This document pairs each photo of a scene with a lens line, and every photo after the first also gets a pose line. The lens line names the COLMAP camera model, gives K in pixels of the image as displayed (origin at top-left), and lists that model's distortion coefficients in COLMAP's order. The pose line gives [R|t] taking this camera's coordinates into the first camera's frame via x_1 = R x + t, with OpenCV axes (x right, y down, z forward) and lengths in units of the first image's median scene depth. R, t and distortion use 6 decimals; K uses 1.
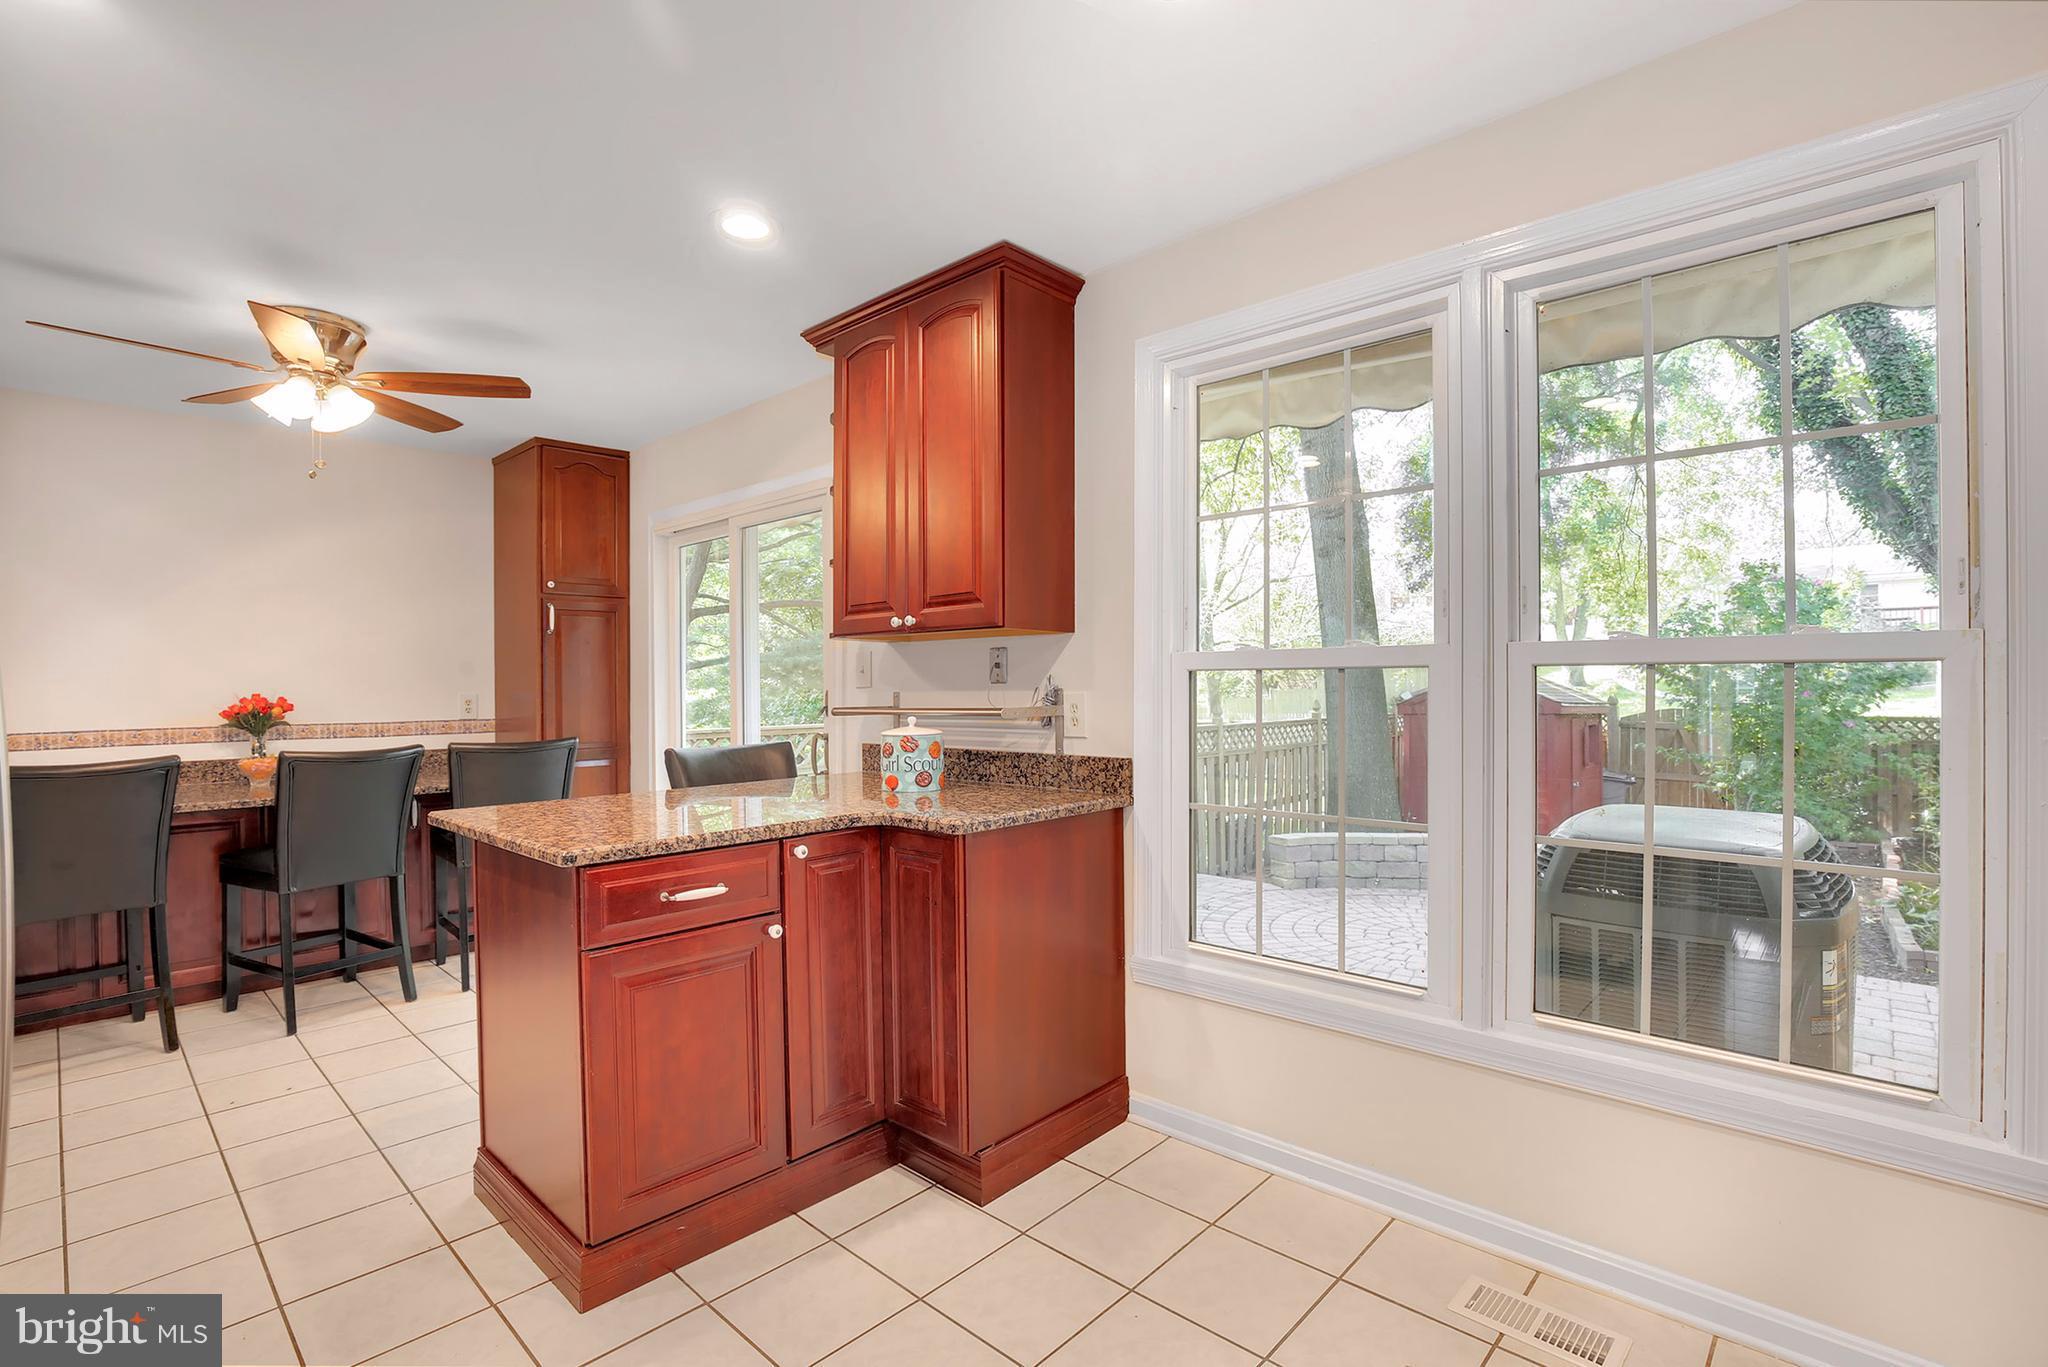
lens RADIAL K [[937.2, 0, 1039.8], [0, 937.2, 697.2], [0, 0, 1]] dist [-0.023918, 0.000631]
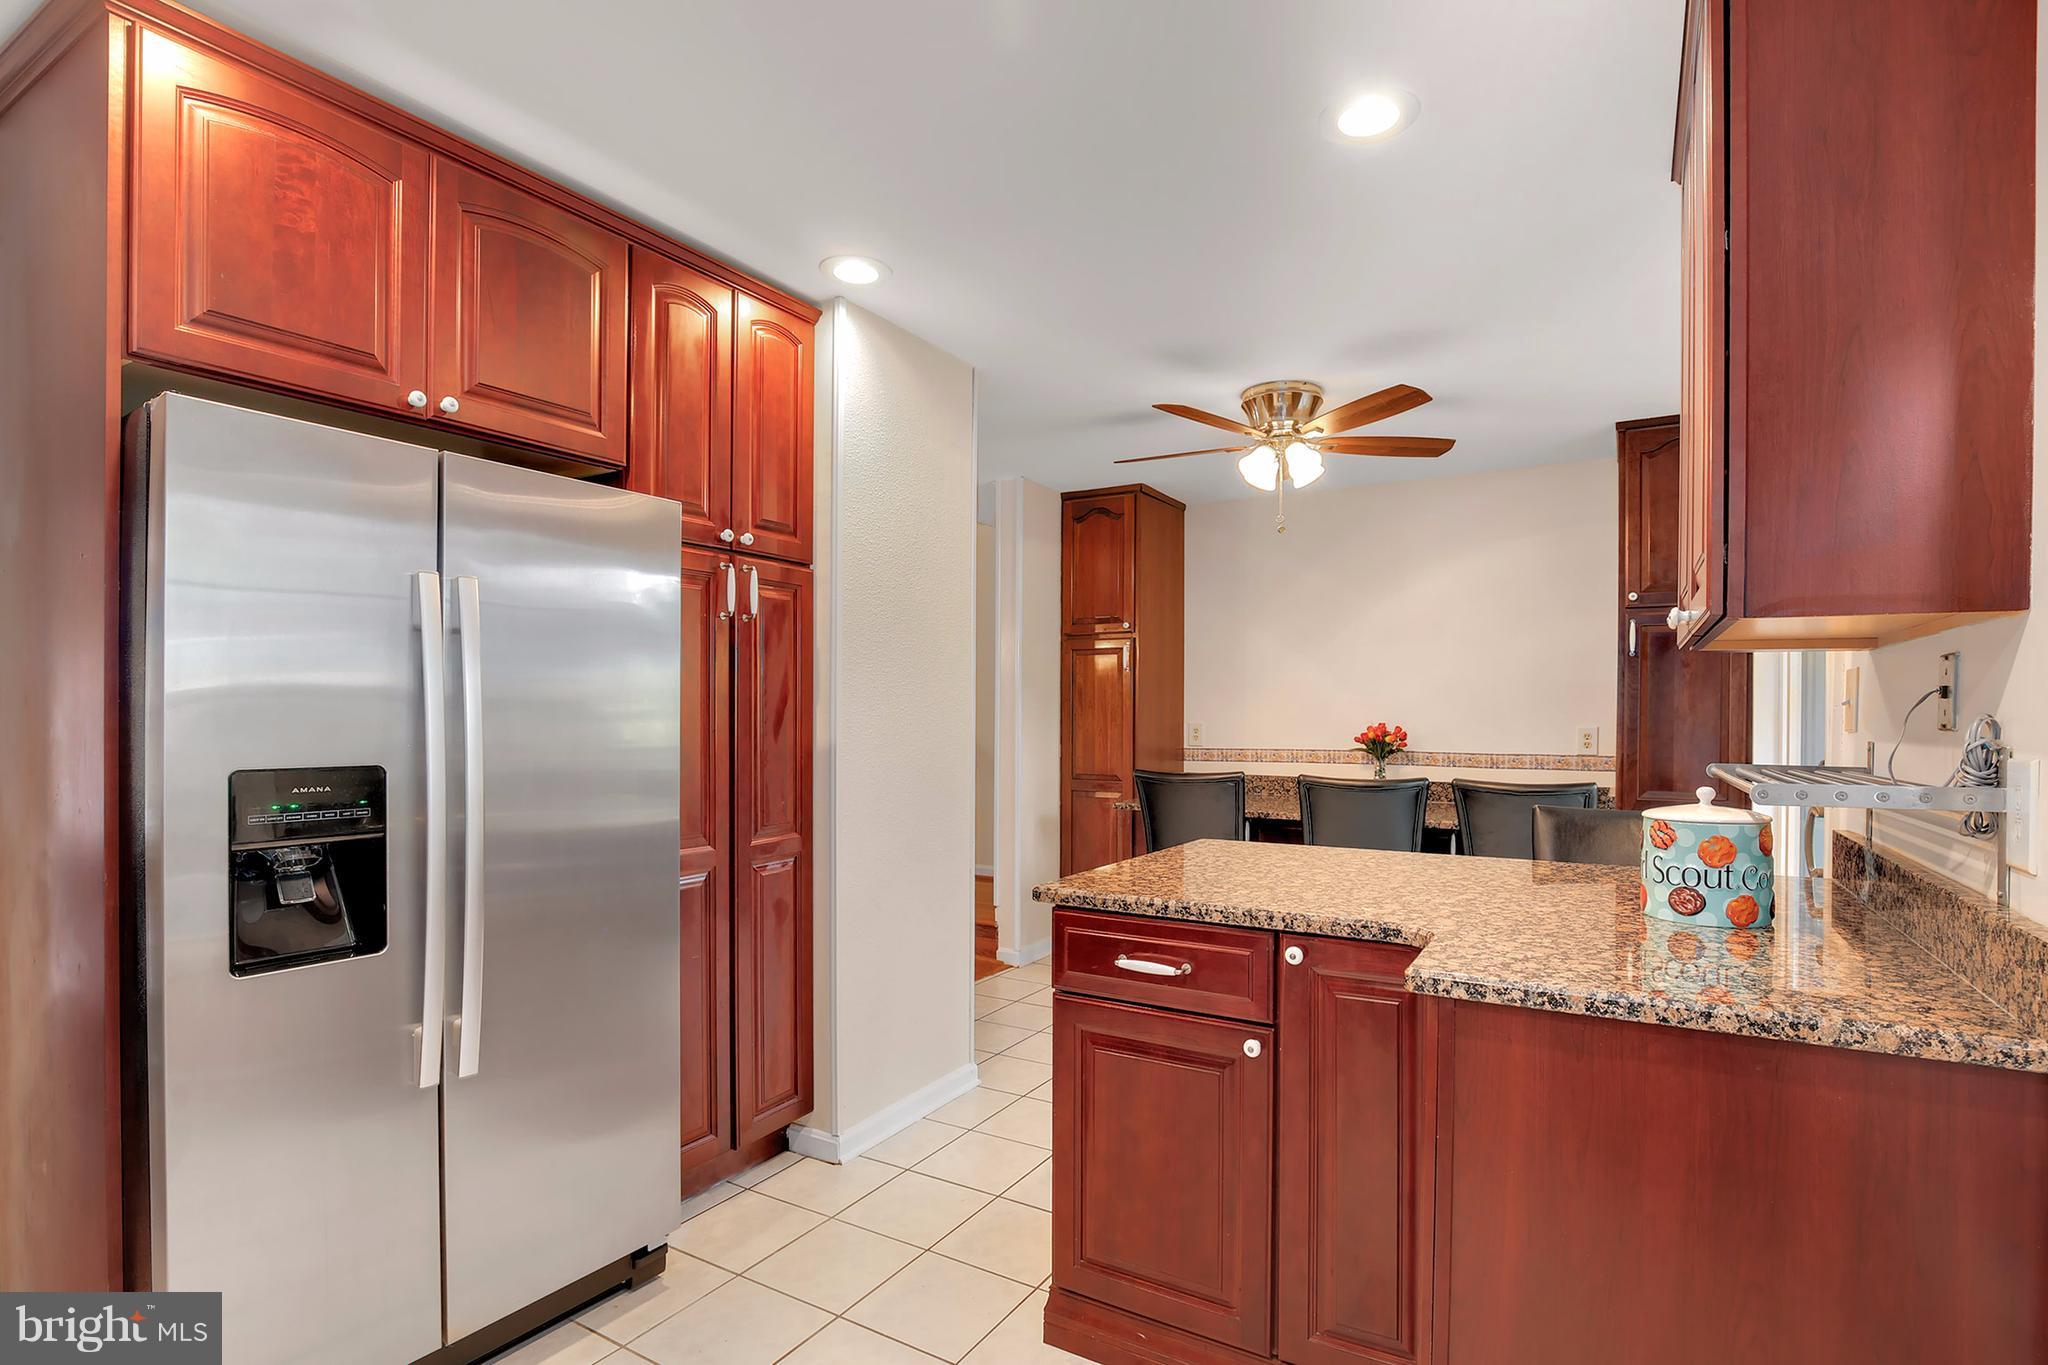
lens RADIAL K [[991.7, 0, 1049.3], [0, 991.7, 725.1], [0, 0, 1]] dist [-0.021236, 0.000311]
pose [[0.206743, 0.018489, -0.978221, 0.330043], [-0.016526, 0.999745, 0.015403, -0.017385], [0.978256, 0.012982, 0.206996, 0.463252]]
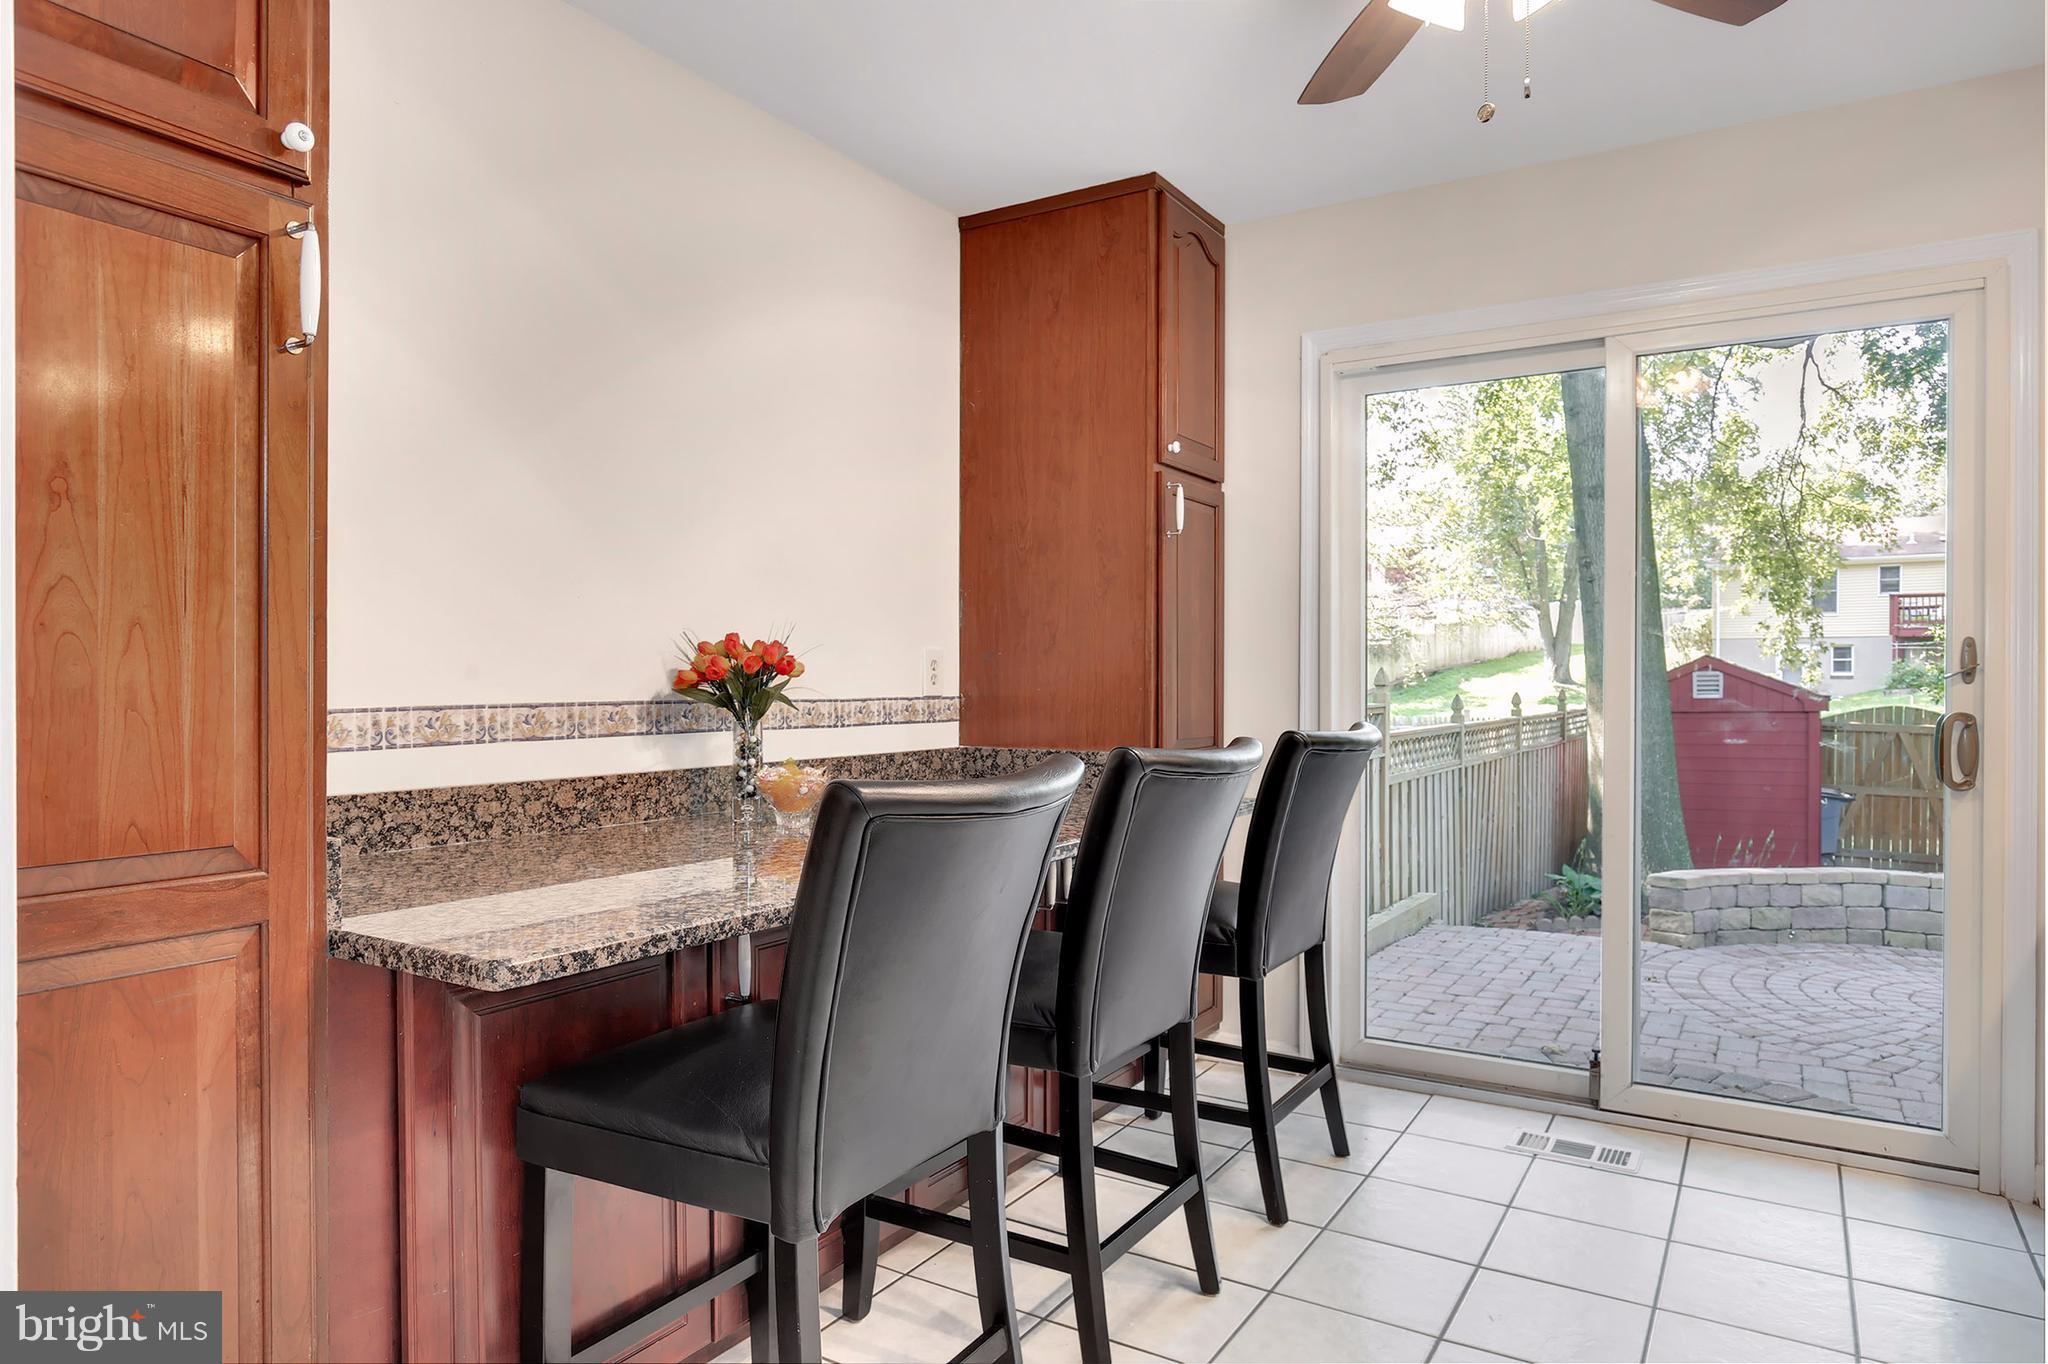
lens RADIAL K [[1247.2, 0, 1024.0], [0, 1247.2, 682.0], [0, 0, 1]] dist [-0.039841, 0.000971]
pose [[0.982377, 0.008572, 0.186715, -1.102105], [-0.006724, 0.999922, -0.010526, 0.036466], [-0.186791, 0.009085, 0.982358, 0.444018]]
